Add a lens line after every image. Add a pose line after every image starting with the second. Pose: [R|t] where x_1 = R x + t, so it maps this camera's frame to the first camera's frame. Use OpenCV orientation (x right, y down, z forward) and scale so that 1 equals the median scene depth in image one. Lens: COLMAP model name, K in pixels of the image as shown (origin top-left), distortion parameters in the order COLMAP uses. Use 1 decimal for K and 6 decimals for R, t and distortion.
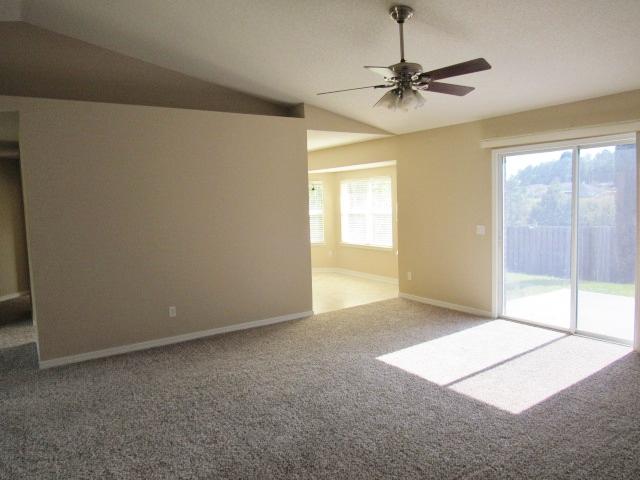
lens RADIAL K [[472.9, 0, 319.1], [0, 472.9, 239.5], [0, 0, 1]] dist [0.004689, 0.004020]
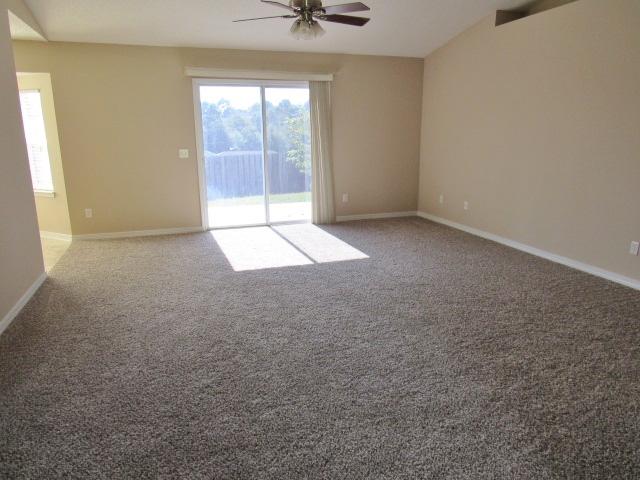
lens RADIAL K [[466.0, 0, 324.2], [0, 466.0, 242.4], [0, 0, 1]] dist [-0.019778, 0.007411]
pose [[0.250824, -0.194507, 0.948290, -0.713031], [0.086213, 0.980201, 0.178249, 0.019312], [-0.964186, 0.037046, 0.262627, 0.483307]]
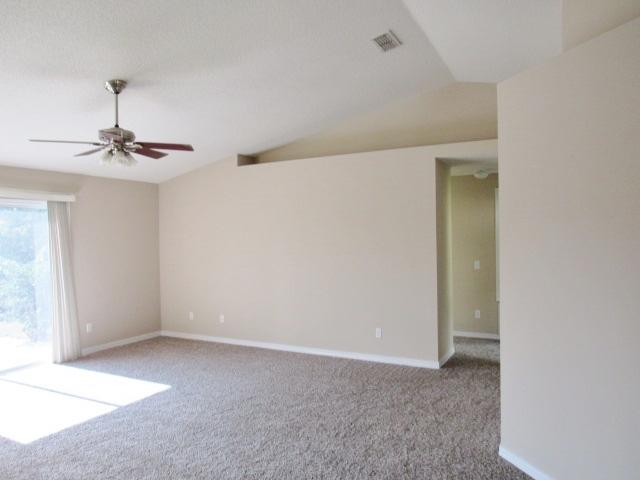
lens RADIAL K [[466.0, 0, 324.2], [0, 466.0, 242.4], [0, 0, 1]] dist [-0.019778, 0.007411]
pose [[-0.494213, 0.031481, 0.868771, -0.737809], [0.111180, 0.993427, 0.027248, -0.046229], [-0.862202, 0.110056, -0.494465, 0.827287]]
